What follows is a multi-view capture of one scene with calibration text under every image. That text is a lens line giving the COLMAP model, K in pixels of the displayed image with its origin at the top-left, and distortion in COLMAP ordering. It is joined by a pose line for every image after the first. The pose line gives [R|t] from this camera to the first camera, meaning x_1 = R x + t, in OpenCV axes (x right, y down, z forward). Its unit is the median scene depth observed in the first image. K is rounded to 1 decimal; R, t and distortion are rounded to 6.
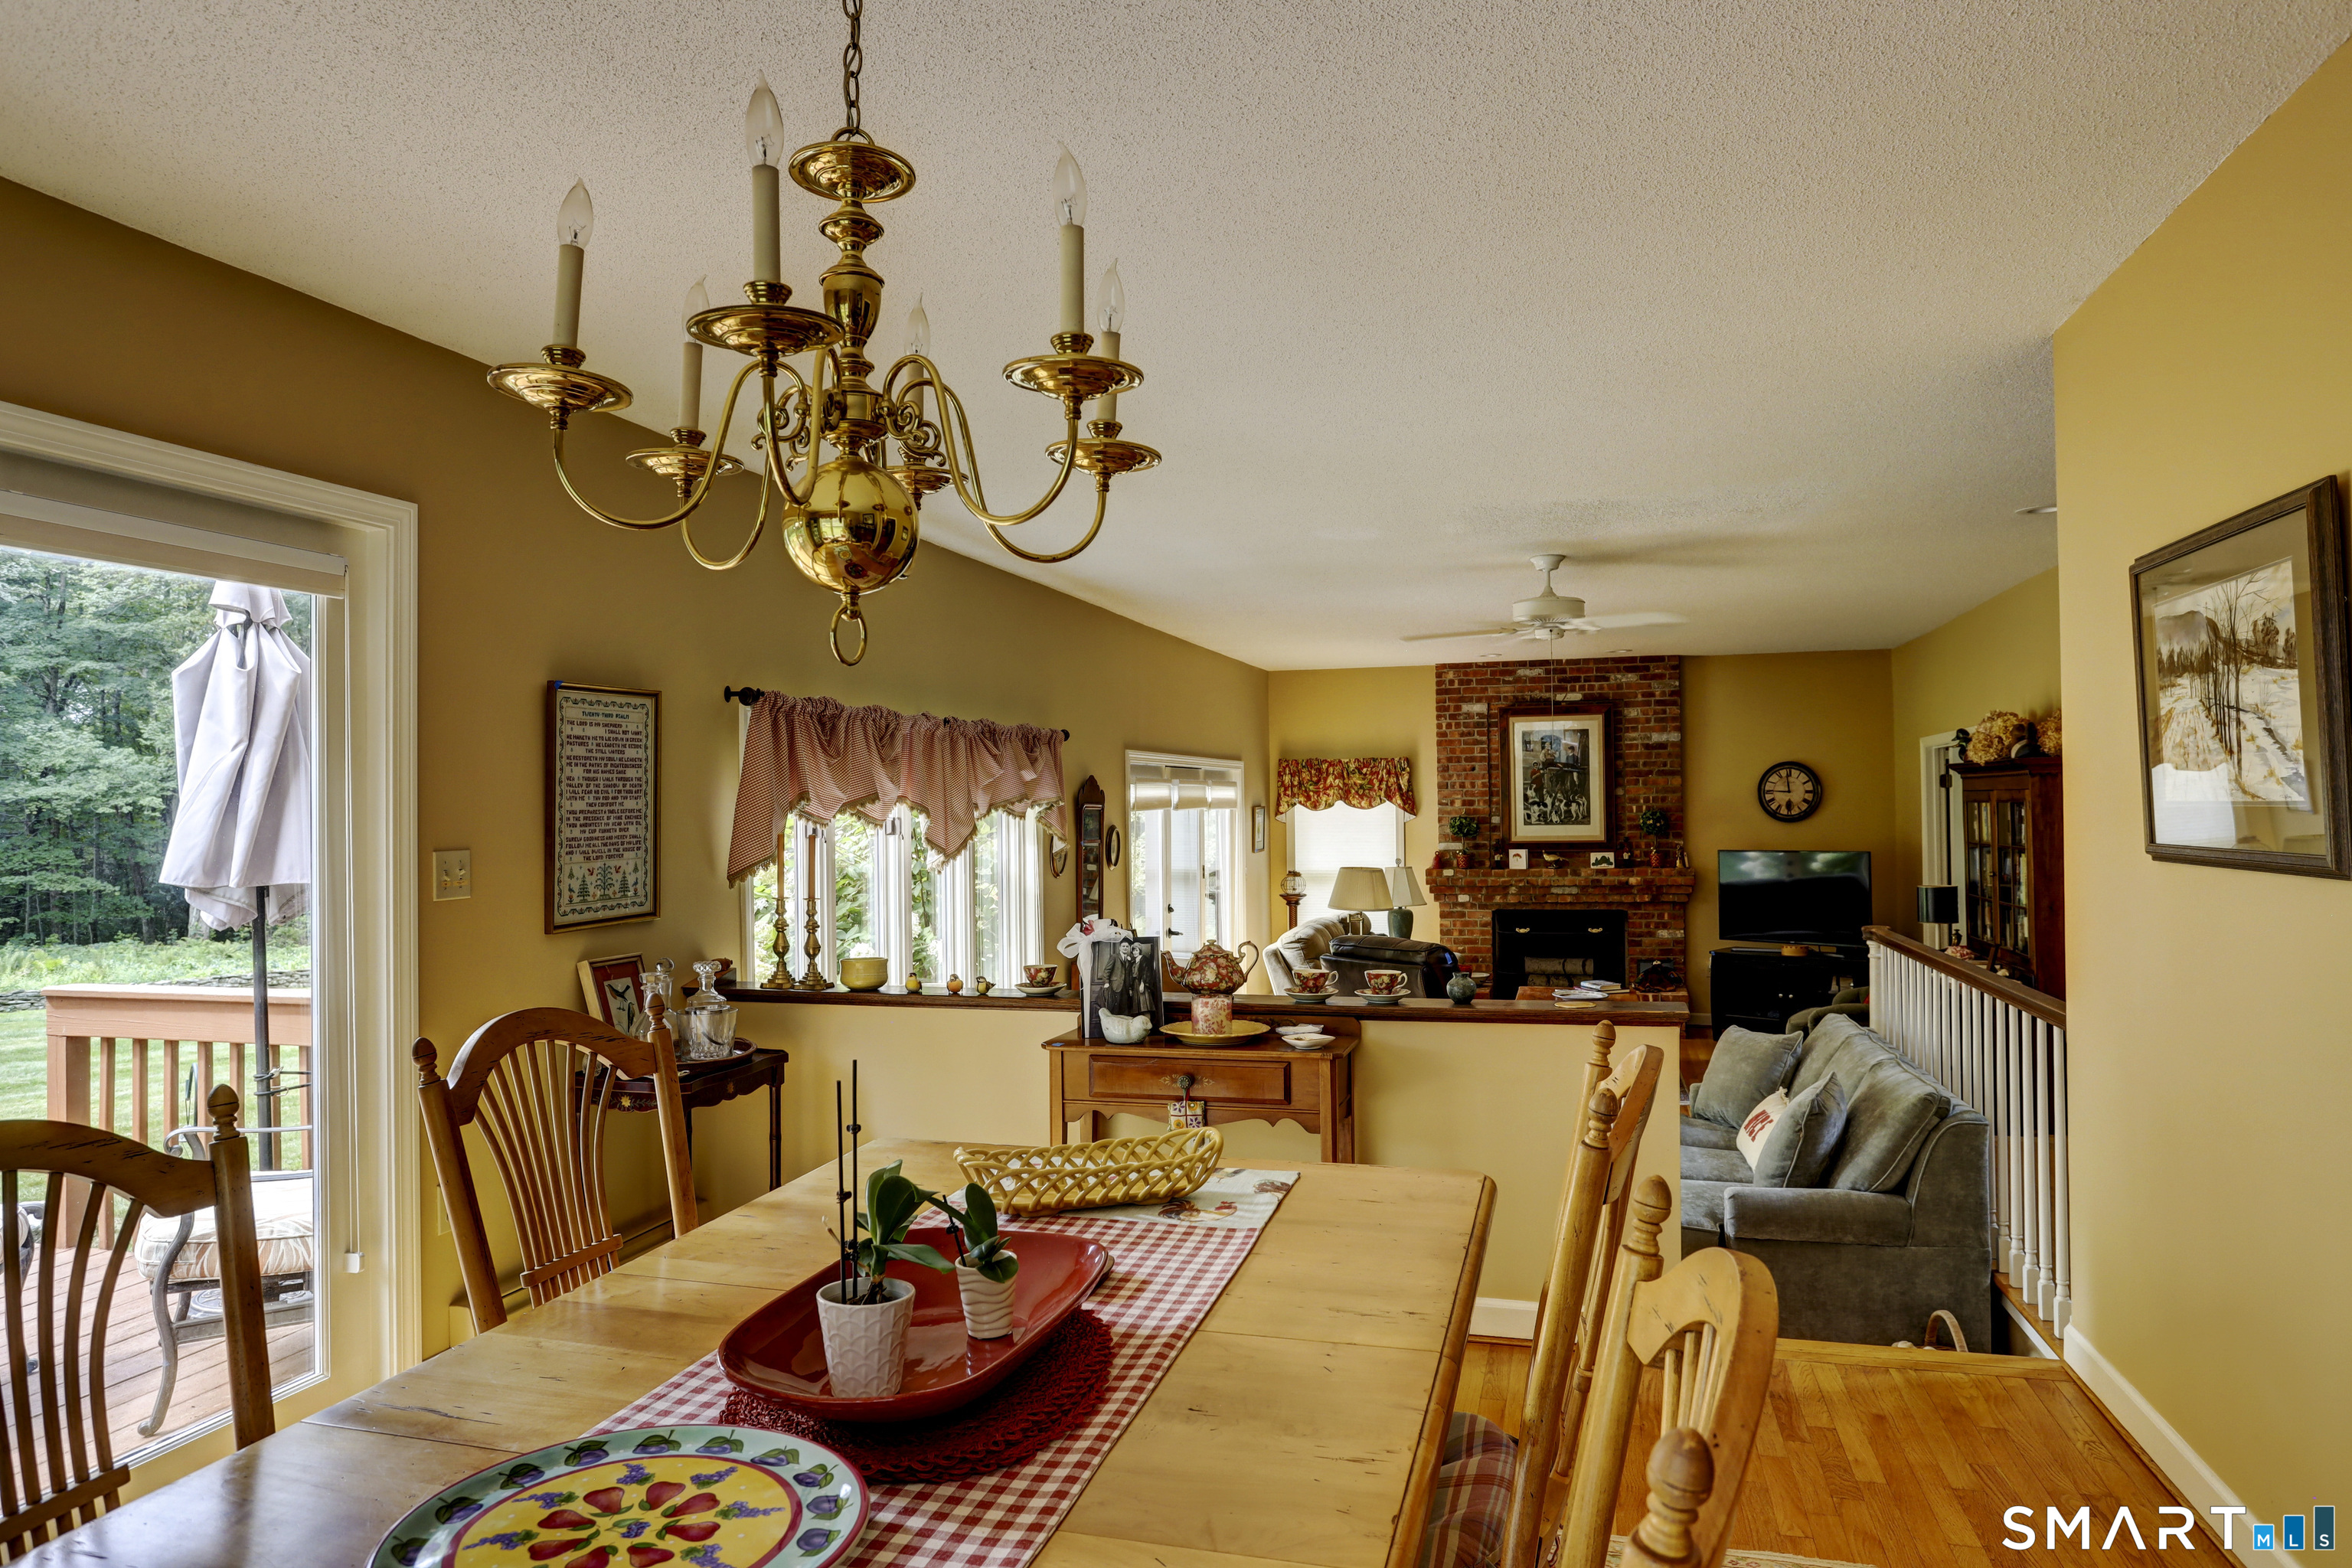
lens RADIAL K [[1505.5, 0, 1176.1], [0, 1505.5, 786.9], [0, 0, 1]] dist [0.000048, 0.000313]
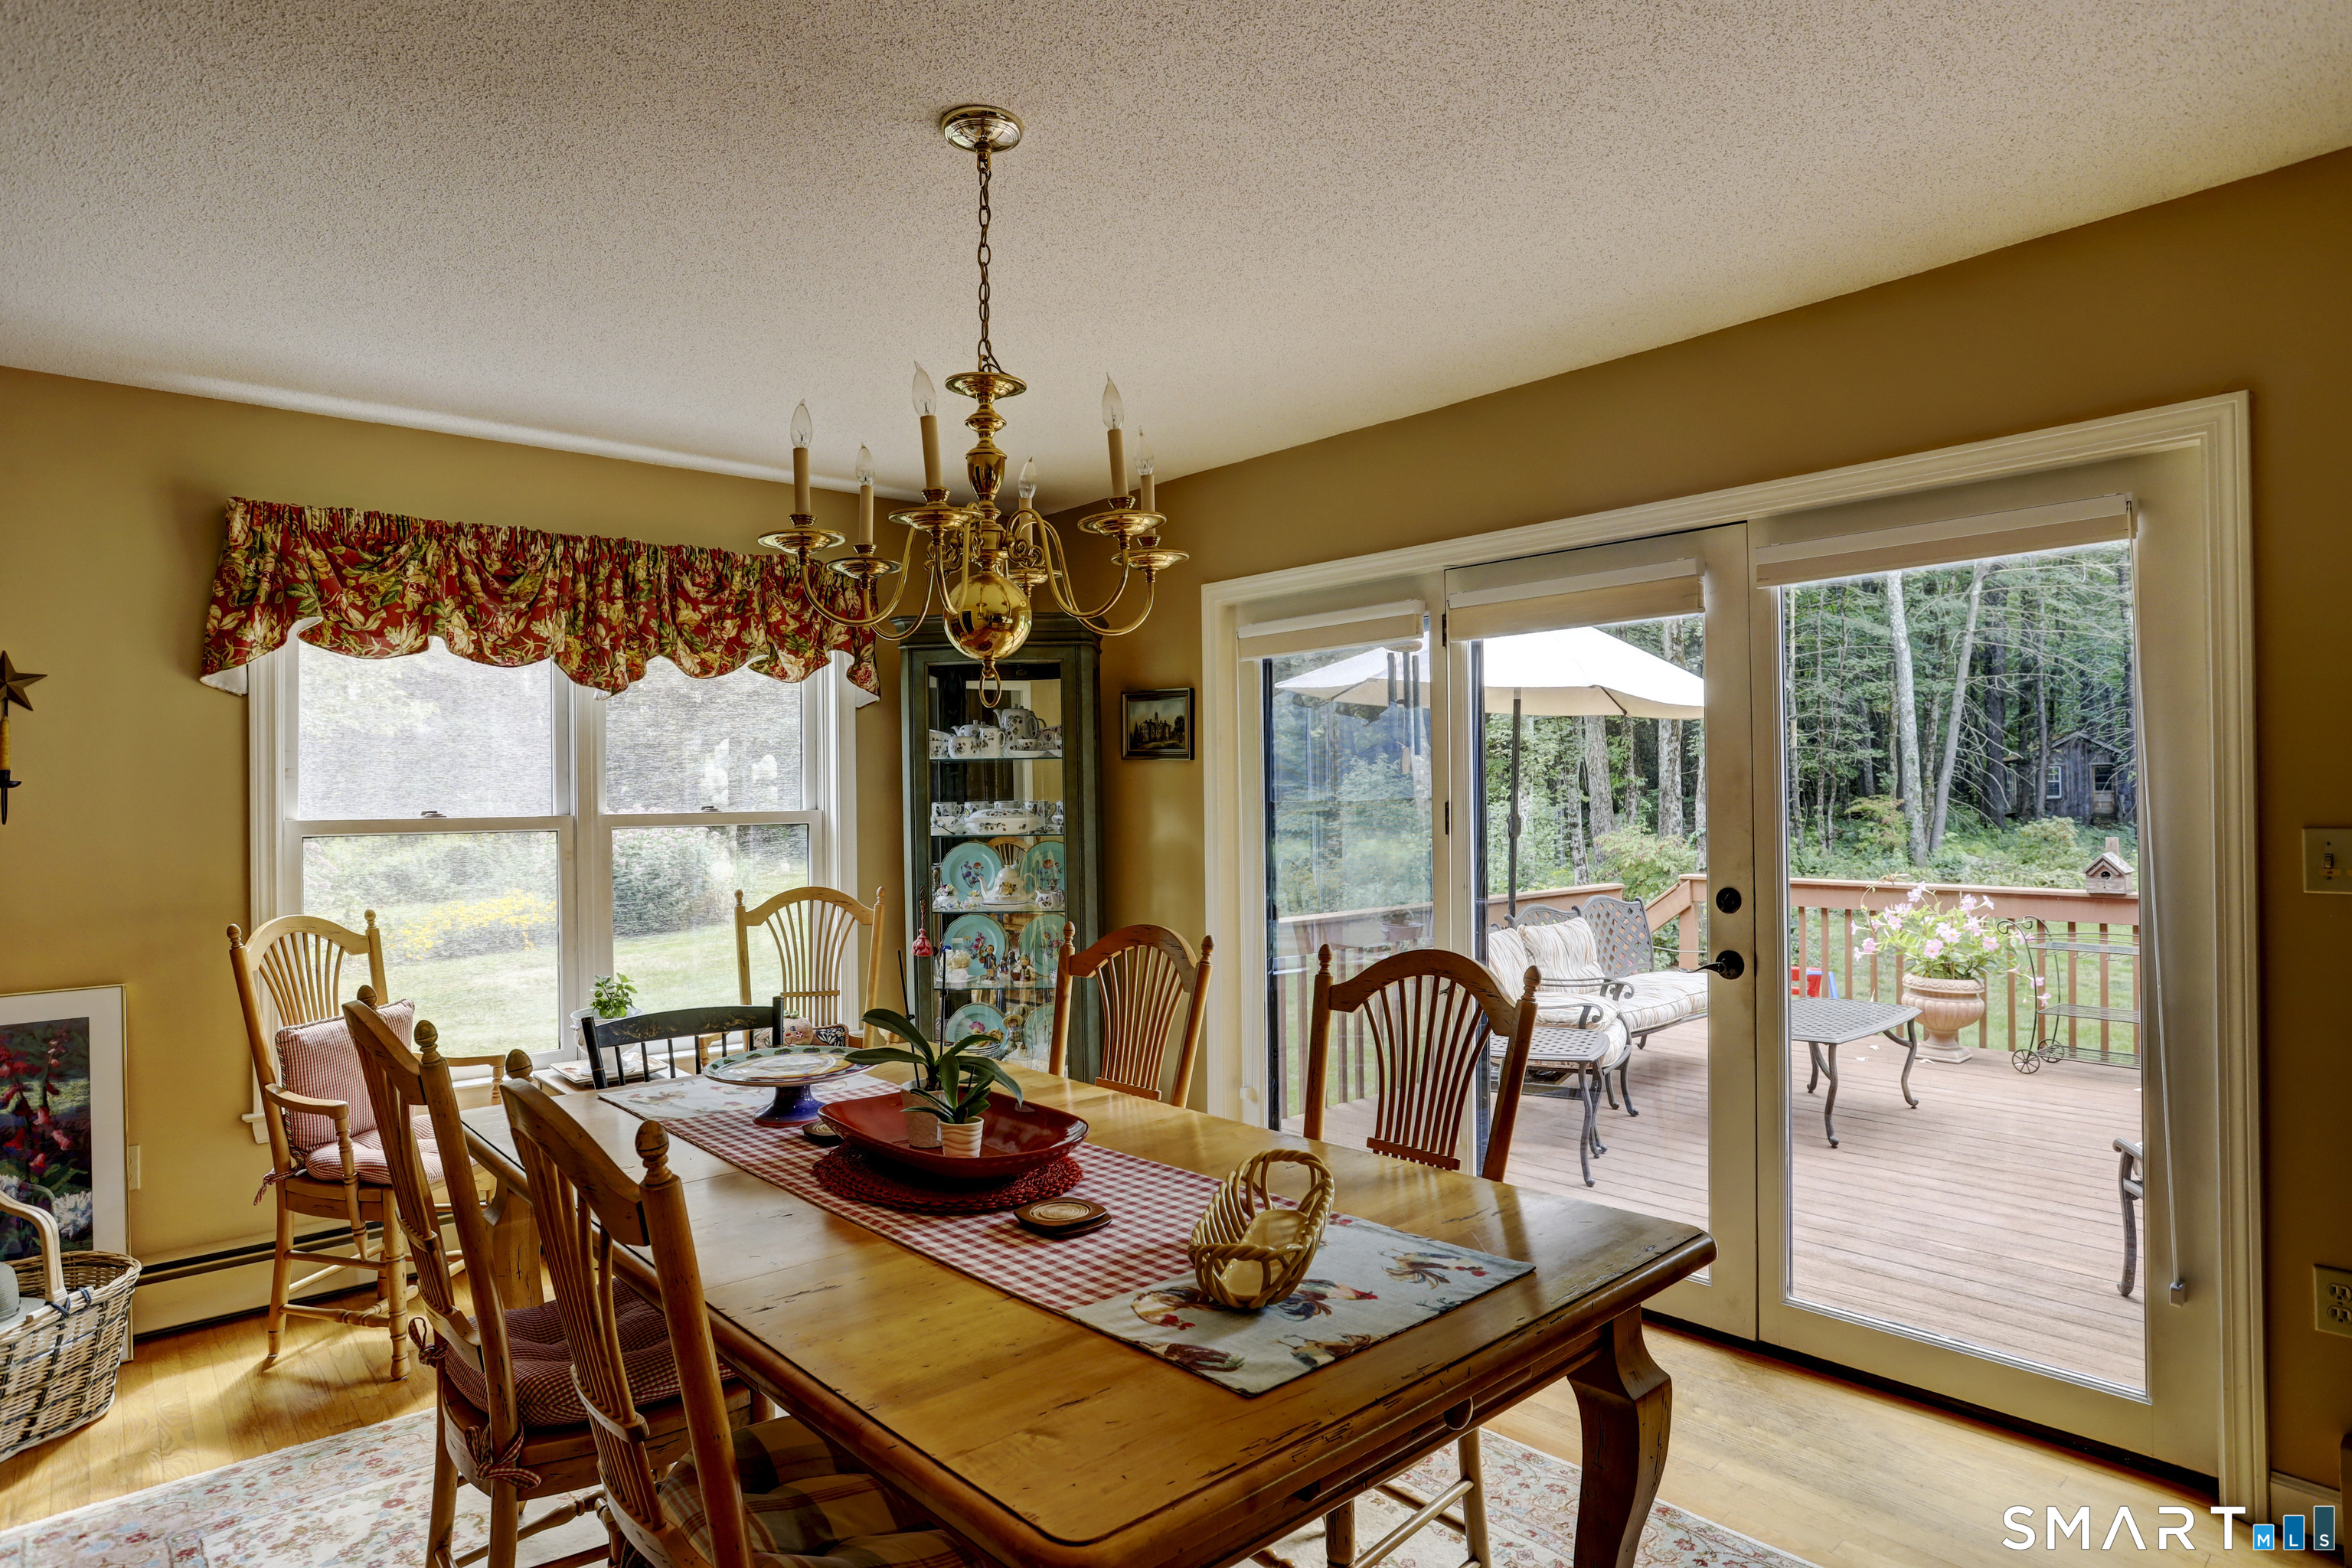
lens RADIAL K [[1322.8, 0, 1174.3], [0, 1322.8, 794.6], [0, 0, 1]] dist [-0.003611, -0.000128]
pose [[-0.560791, 0.016929, -0.827784, 0.309267], [0.036468, 0.999326, -0.004268, 0.005918], [0.827154, -0.032581, -0.561031, 0.729580]]
